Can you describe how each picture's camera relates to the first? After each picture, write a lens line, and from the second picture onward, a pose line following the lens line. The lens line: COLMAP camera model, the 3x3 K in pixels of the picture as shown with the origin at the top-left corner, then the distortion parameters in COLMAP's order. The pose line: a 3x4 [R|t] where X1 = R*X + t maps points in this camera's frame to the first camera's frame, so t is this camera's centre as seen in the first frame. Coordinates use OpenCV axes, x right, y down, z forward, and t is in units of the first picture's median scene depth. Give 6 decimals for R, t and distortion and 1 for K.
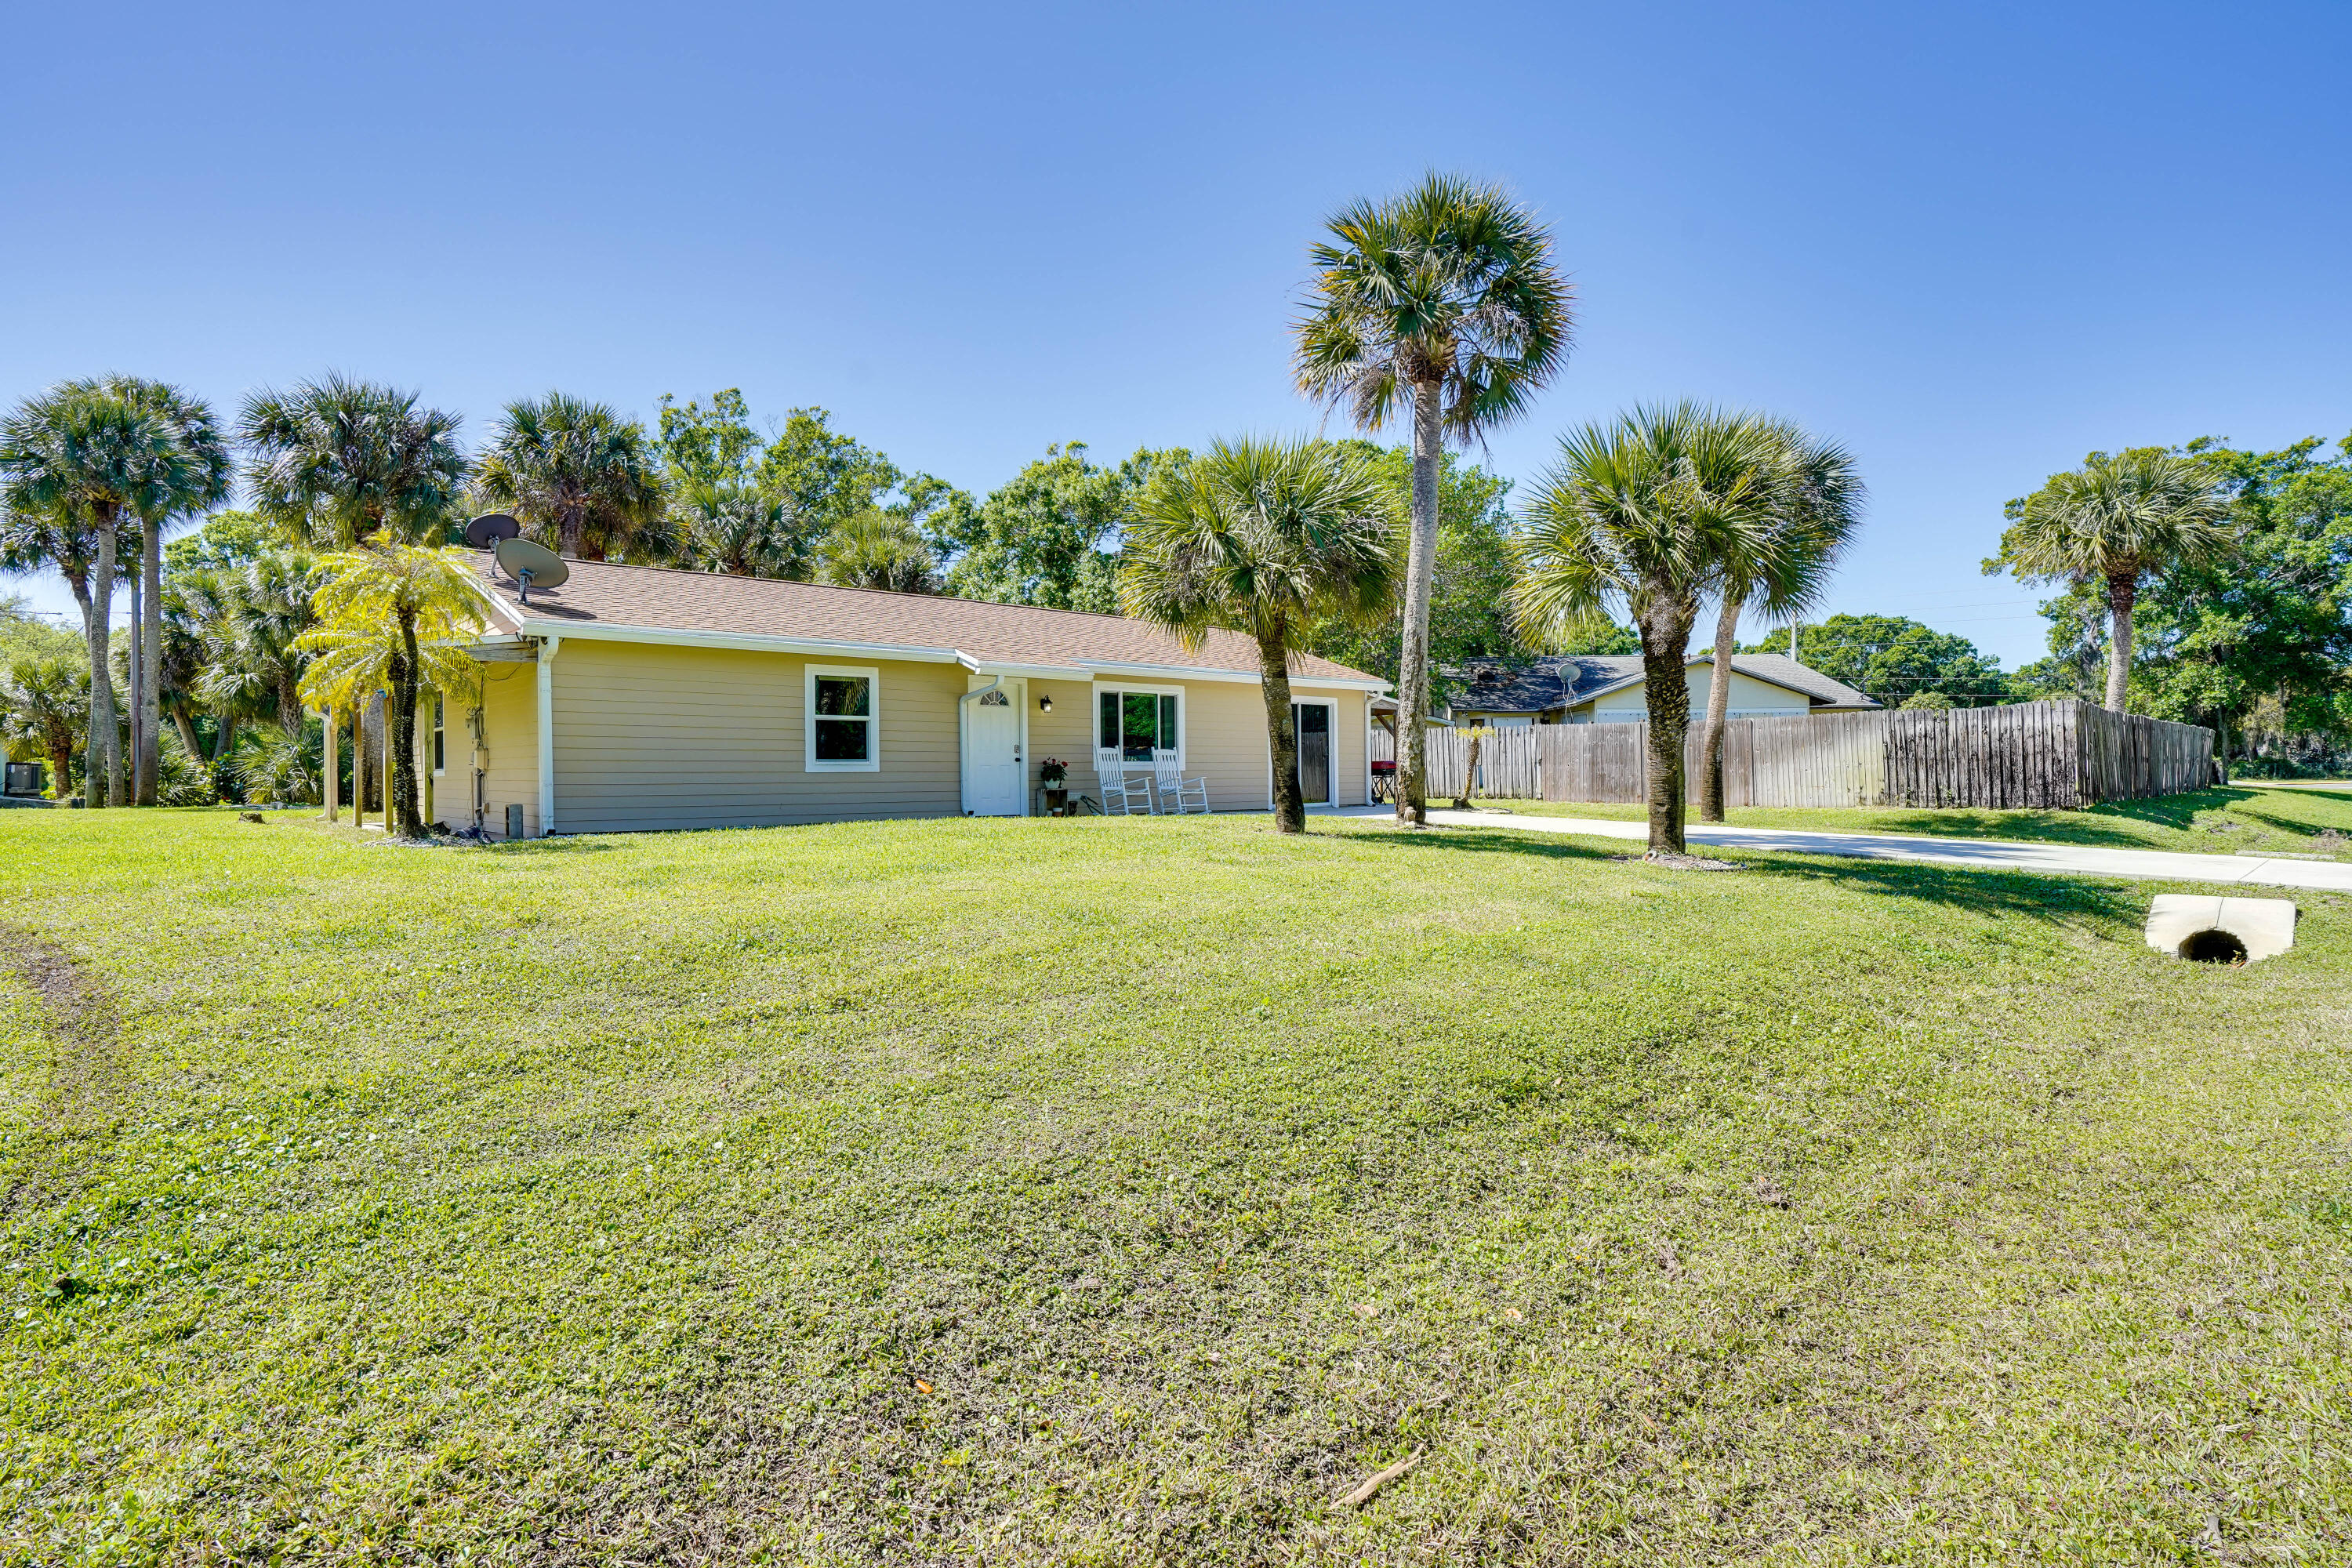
lens RADIAL K [[1161.6, 0, 1163.6], [0, 1161.6, 775.8], [0, 0, 1]] dist [-0.034718, 0.006117]
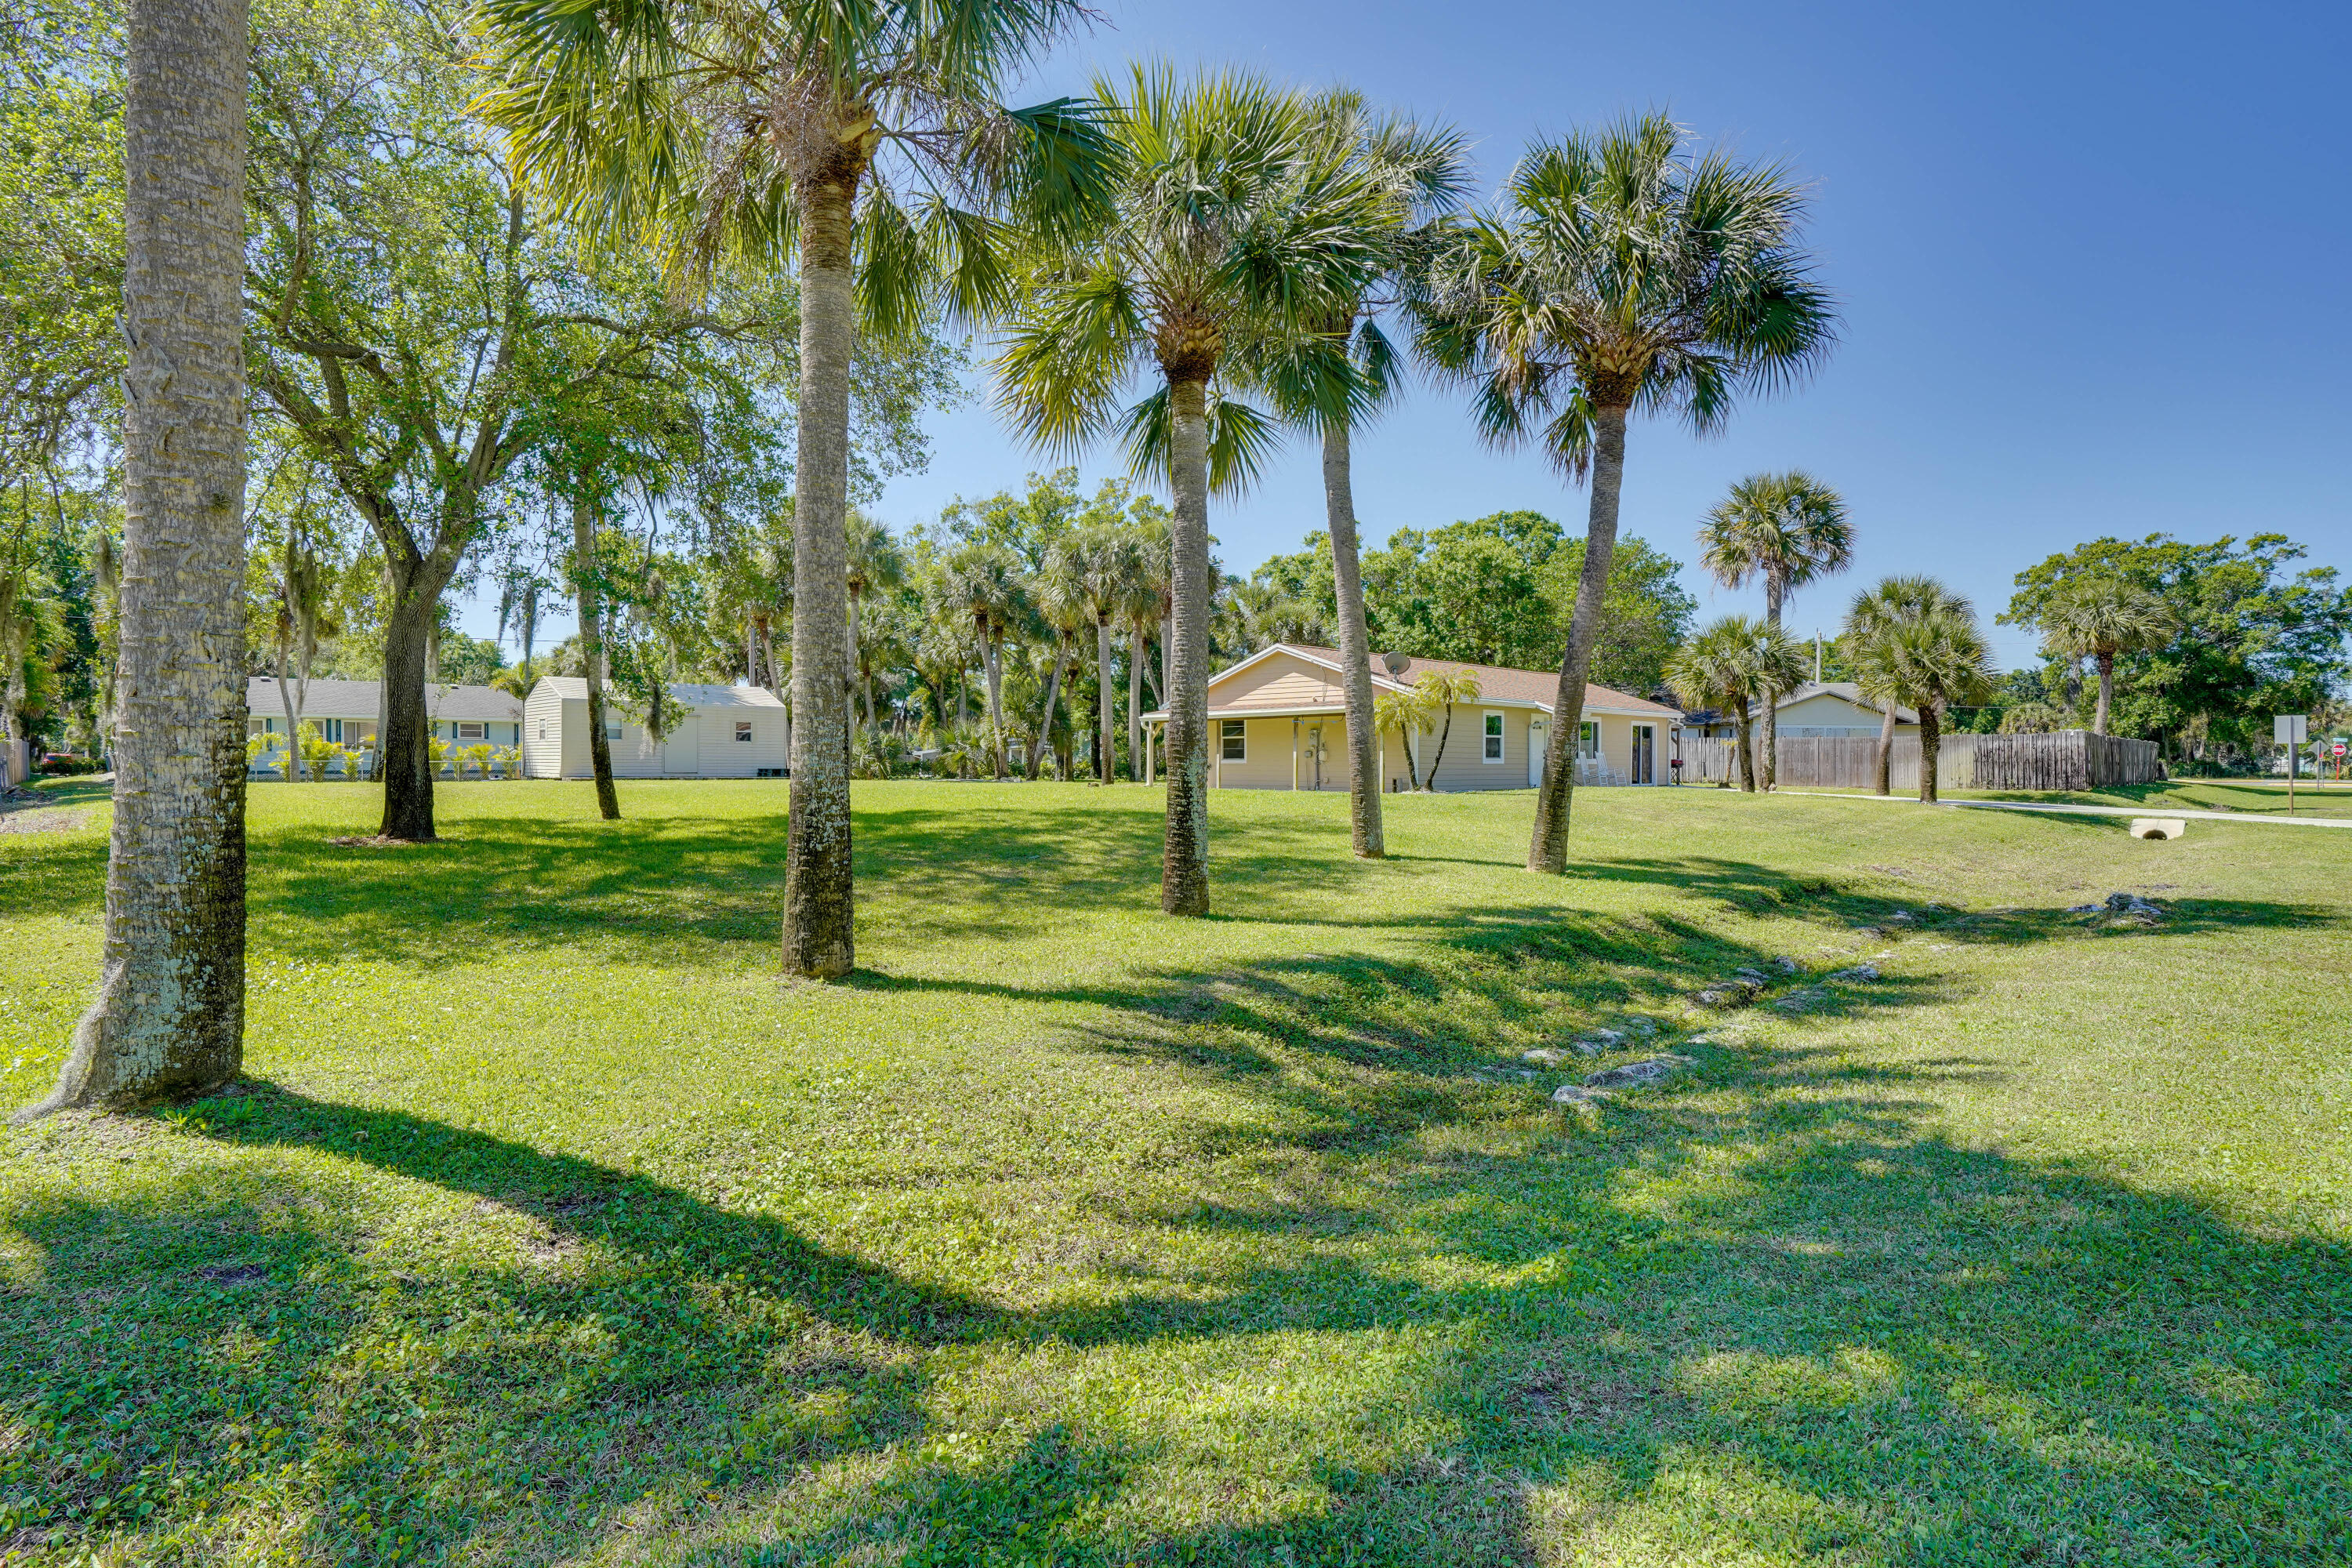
lens RADIAL K [[1161.6, 0, 1179.5], [0, 1161.6, 773.1], [0, 0, 1]] dist [-0.034718, 0.006117]
pose [[0.999317, 0.009768, 0.035633, -0.395653], [-0.010011, 0.999928, 0.006623, 0.002025], [-0.035566, -0.006976, 0.999343, -0.429128]]
